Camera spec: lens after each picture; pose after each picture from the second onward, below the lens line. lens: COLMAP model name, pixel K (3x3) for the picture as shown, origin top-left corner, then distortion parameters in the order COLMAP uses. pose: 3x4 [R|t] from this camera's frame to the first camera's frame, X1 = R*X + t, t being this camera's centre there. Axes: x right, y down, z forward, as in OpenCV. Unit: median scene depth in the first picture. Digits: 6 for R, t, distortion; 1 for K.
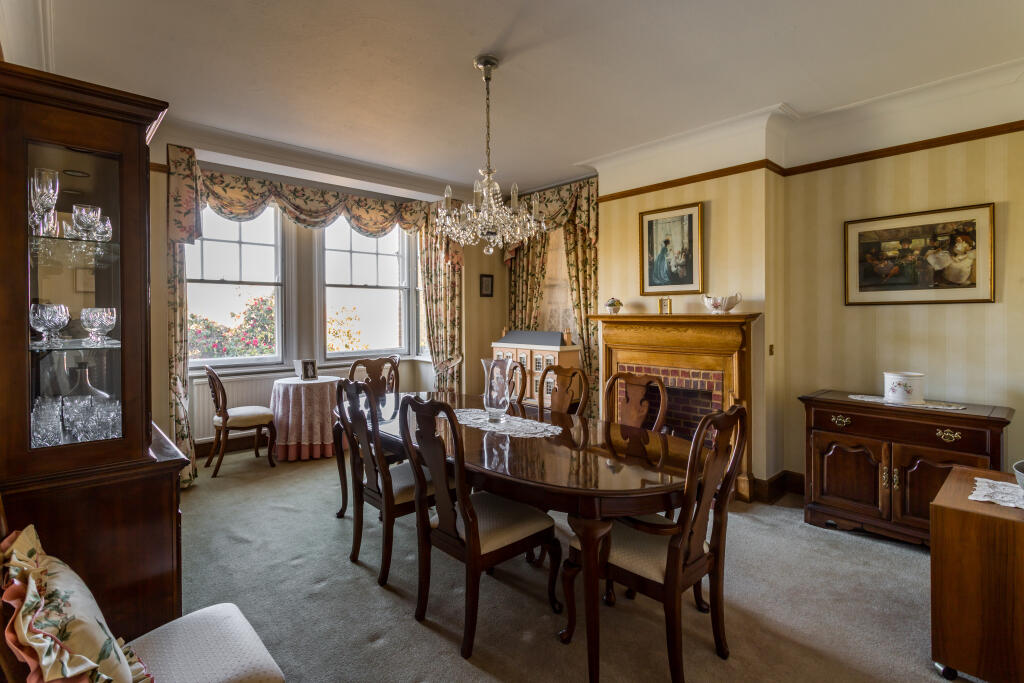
lens RADIAL K [[492.5, 0, 511.7], [0, 492.5, 317.7], [0, 0, 1]] dist [0.001806, 0.000805]
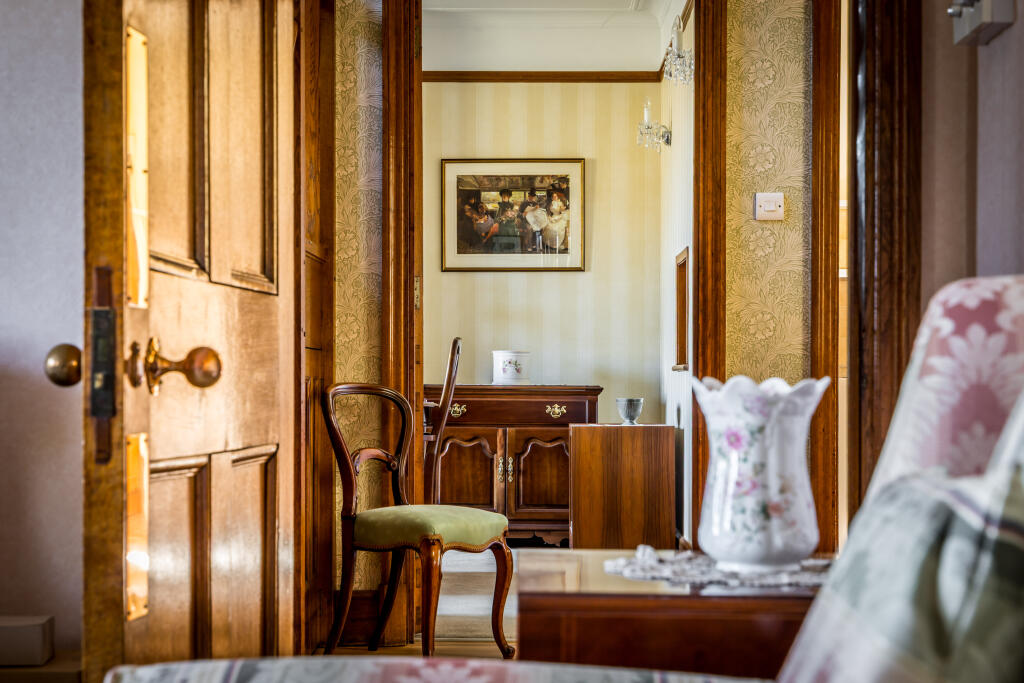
lens RADIAL K [[2140.0, 0, 511.5], [0, 2140.0, 343.6], [0, 0, 1]] dist [0.374158, 0.000000]
pose [[0.687315, 0.022249, 0.726018, -1.759240], [-0.003010, 0.999609, -0.027783, 0.190895], [-0.726353, 0.016910, 0.687114, -1.429380]]
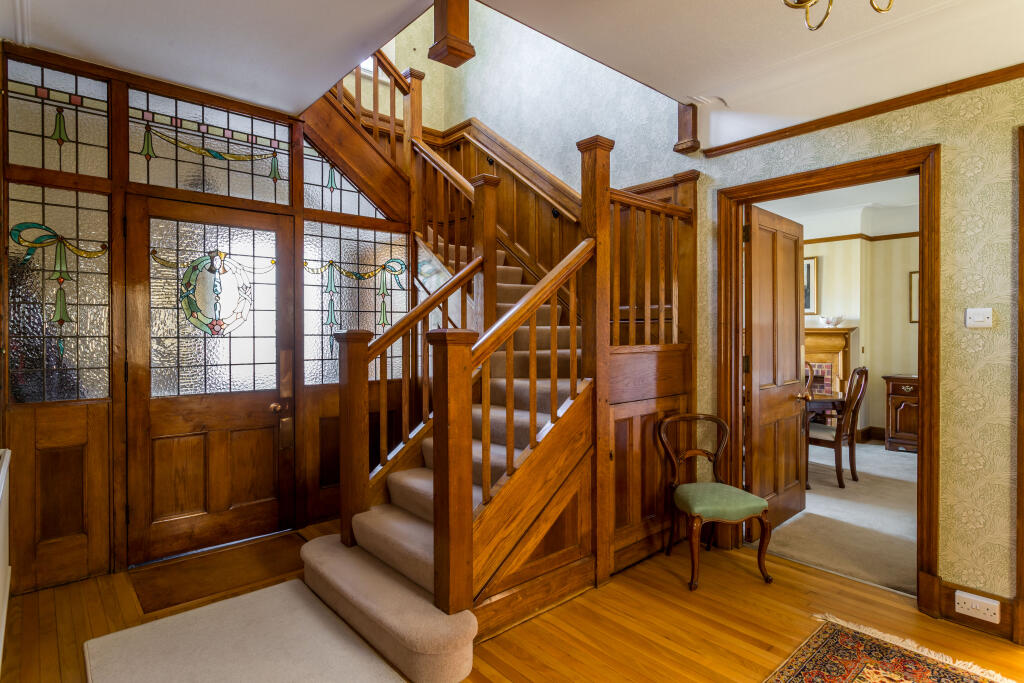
lens RADIAL K [[544.4, 0, 510.0], [0, 544.4, 335.3], [0, 0, 1]] dist [0.003893, 0.000328]
pose [[0.999778, 0.006575, -0.020013, -0.681445], [-0.006521, 0.999975, 0.002766, 0.022029], [0.020030, -0.002635, 0.999796, -0.930280]]
